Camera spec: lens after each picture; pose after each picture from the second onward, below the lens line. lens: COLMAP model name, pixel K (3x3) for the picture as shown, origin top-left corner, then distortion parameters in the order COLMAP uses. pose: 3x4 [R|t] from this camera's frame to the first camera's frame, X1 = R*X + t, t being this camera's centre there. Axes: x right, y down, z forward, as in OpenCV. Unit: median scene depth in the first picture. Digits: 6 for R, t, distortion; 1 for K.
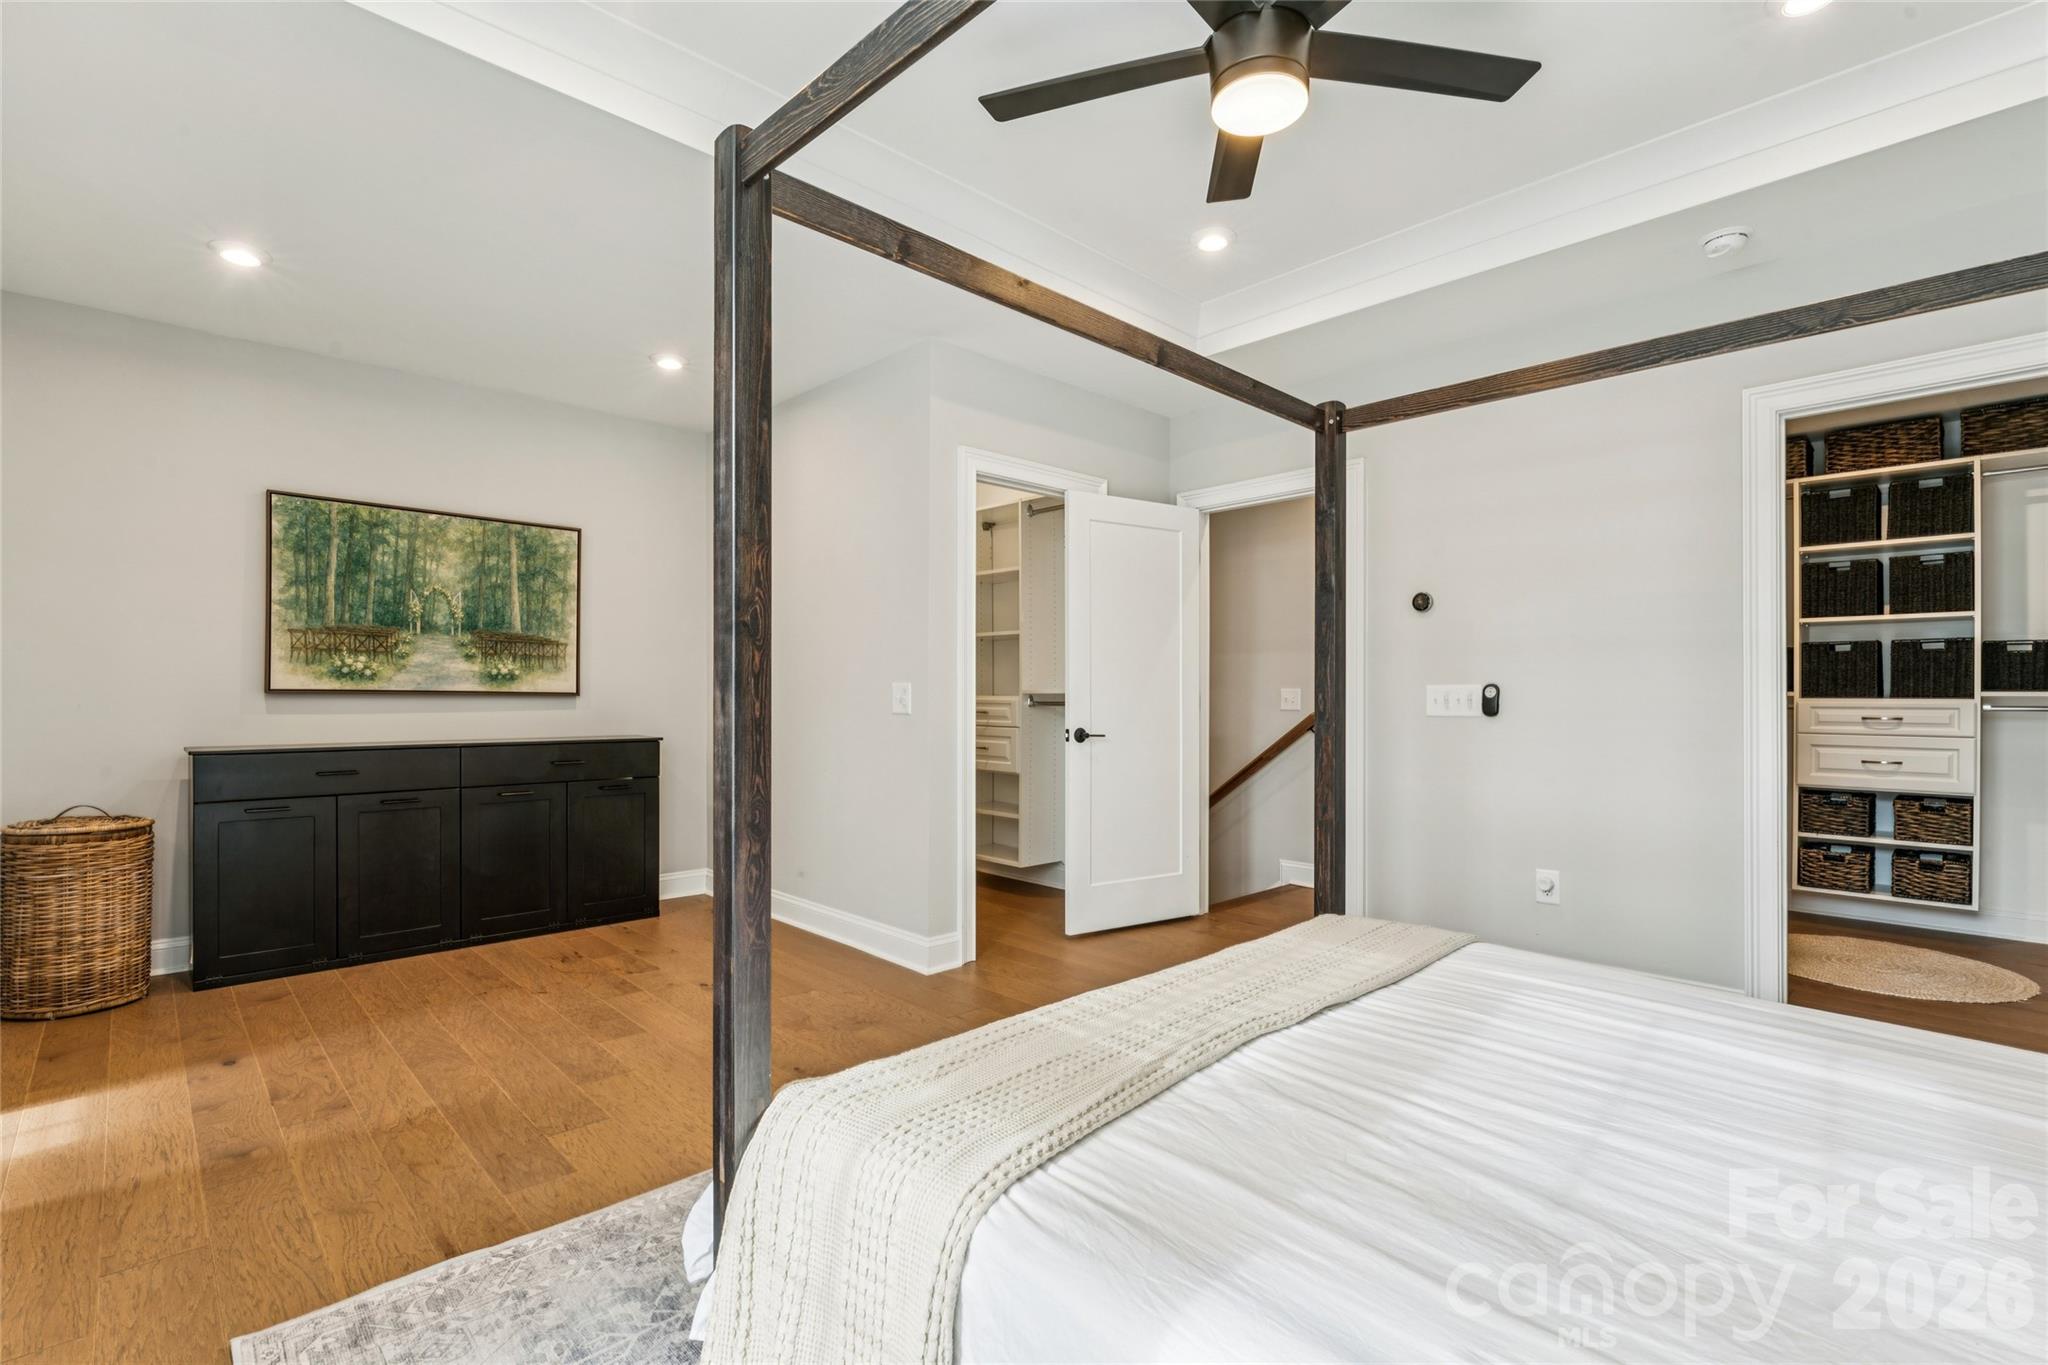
lens RADIAL K [[942.4, 0, 1007.0], [0, 942.4, 701.0], [0, 0, 1]] dist [-0.001820, -0.001876]
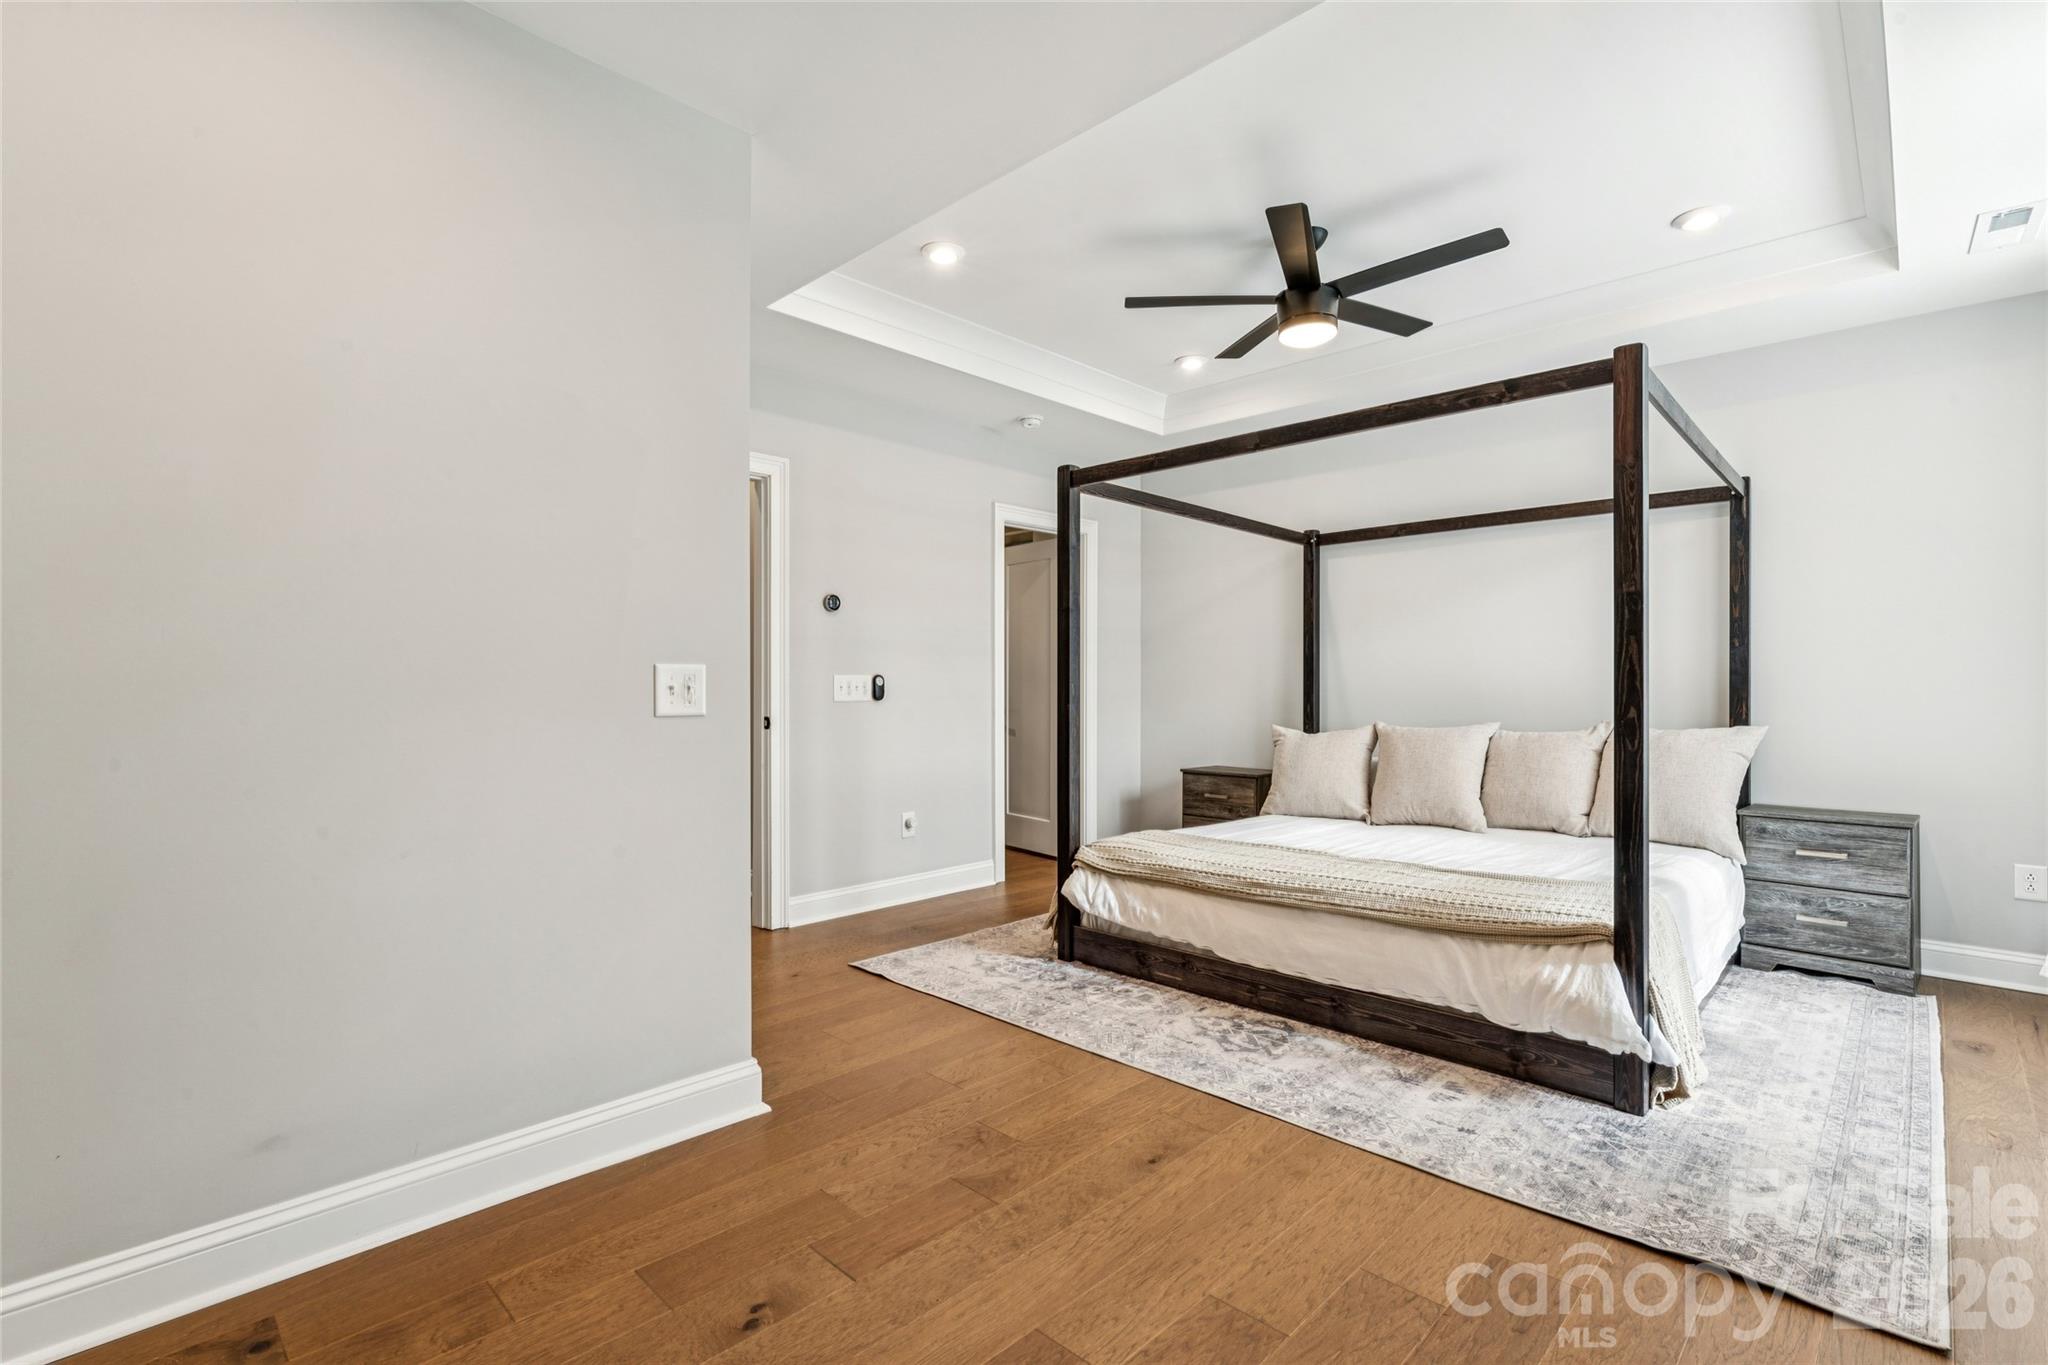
lens RADIAL K [[942.4, 0, 1010.6], [0, 942.4, 674.1], [0, 0, 1]] dist [-0.001820, -0.001876]
pose [[-0.039498, 0.008106, 0.999187, -0.679121], [0.003104, 0.999963, -0.007990, -0.007310], [-0.999215, 0.002786, -0.039521, 0.772973]]
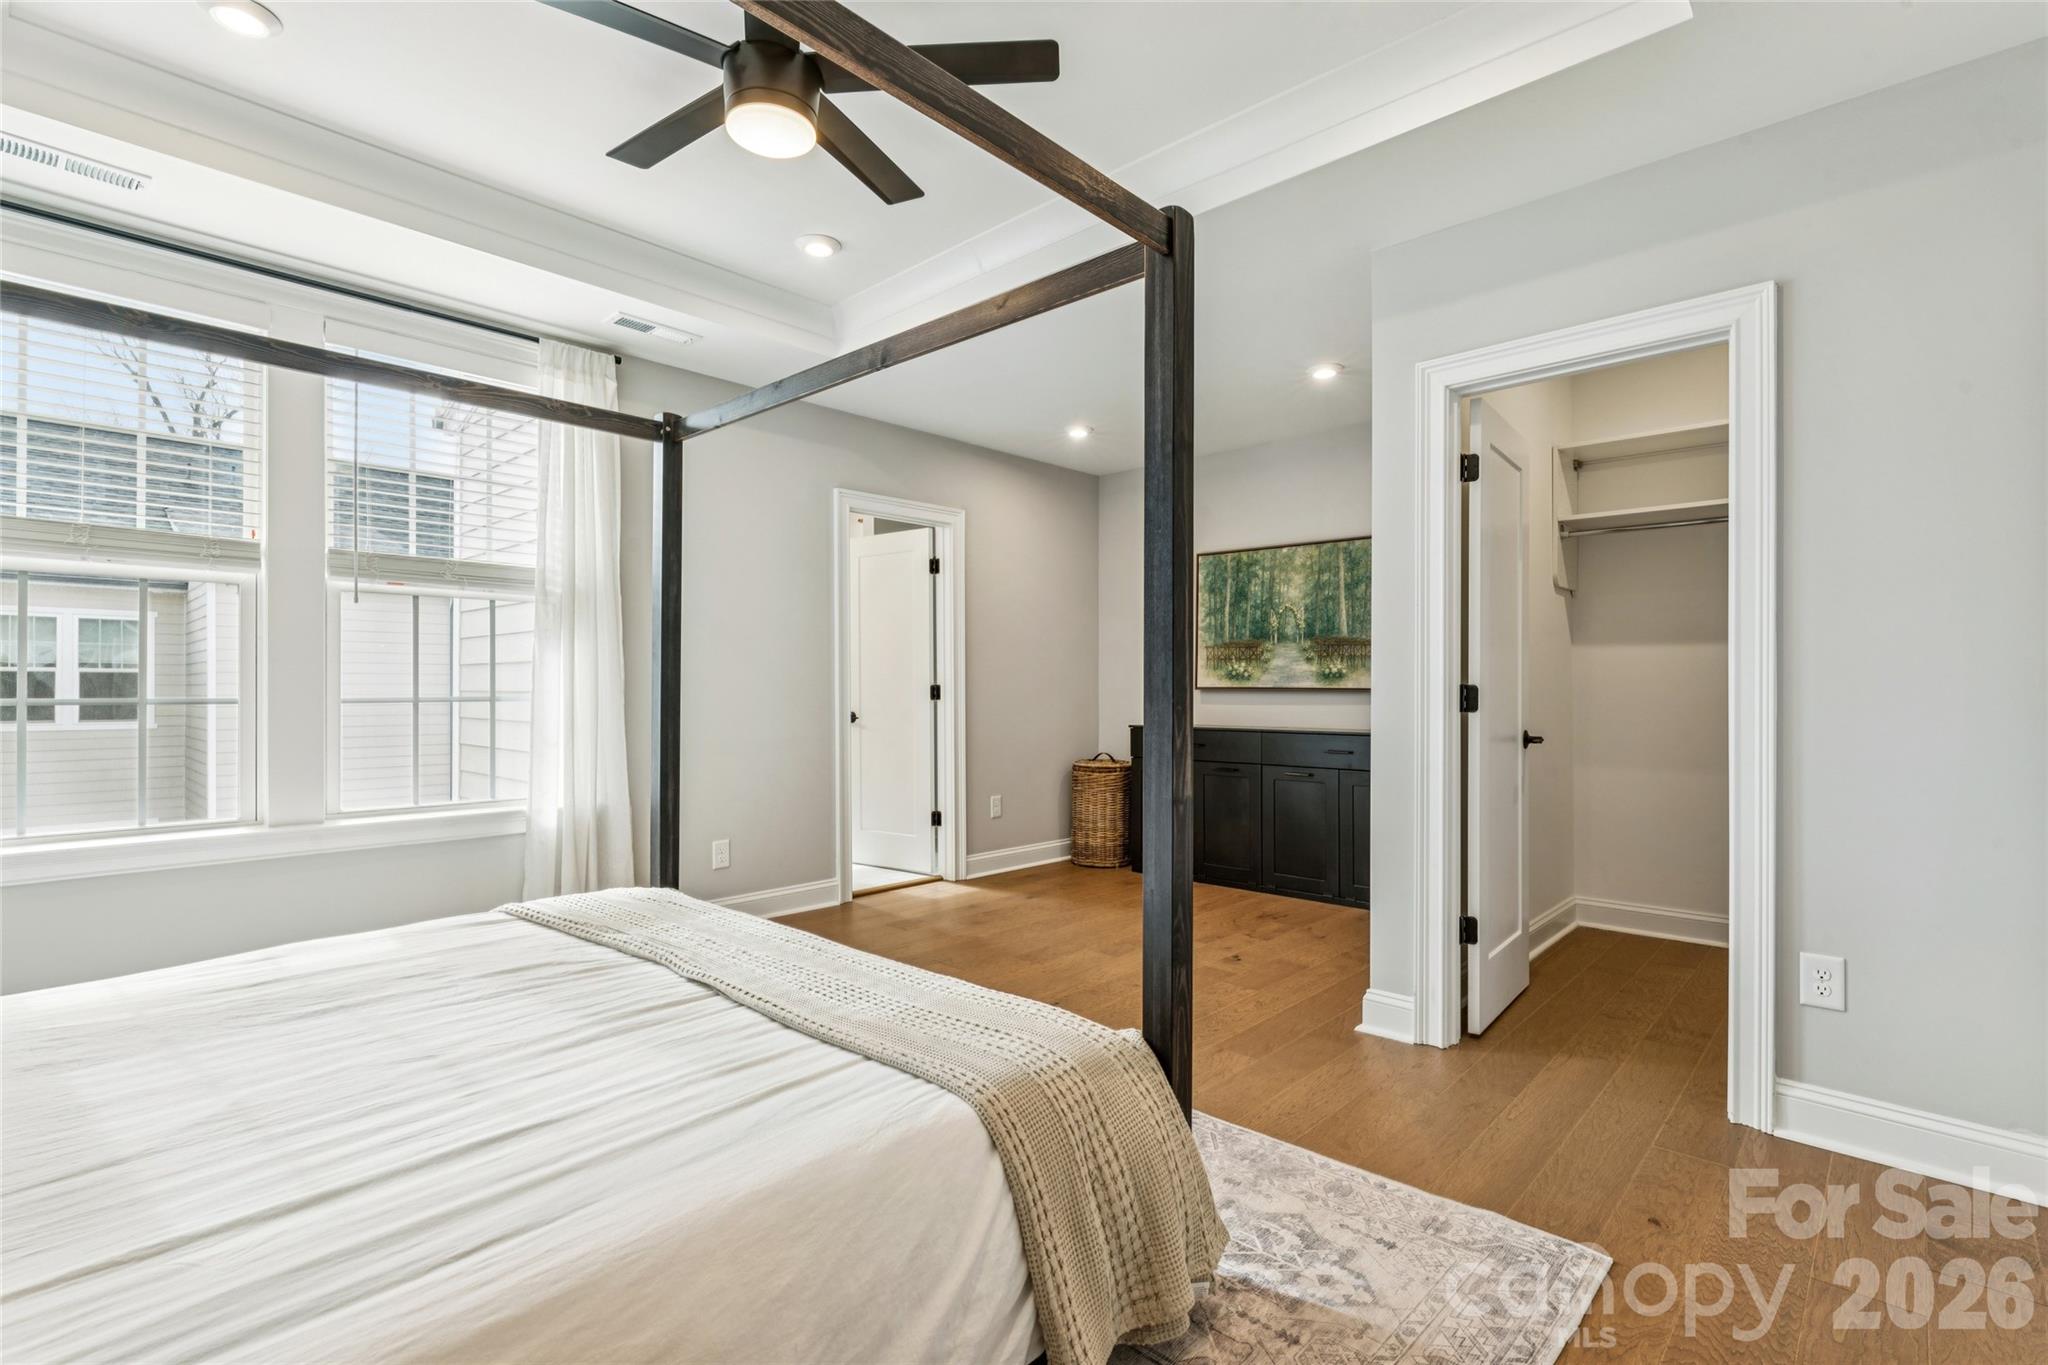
lens RADIAL K [[942.4, 0, 1018.5], [0, 942.4, 683.9], [0, 0, 1]] dist [-0.001820, -0.001876]
pose [[0.063032, -0.009163, -0.997969, 0.649243], [-0.006659, 0.999932, -0.009602, -0.001564], [0.997989, 0.007250, 0.062967, 0.586901]]
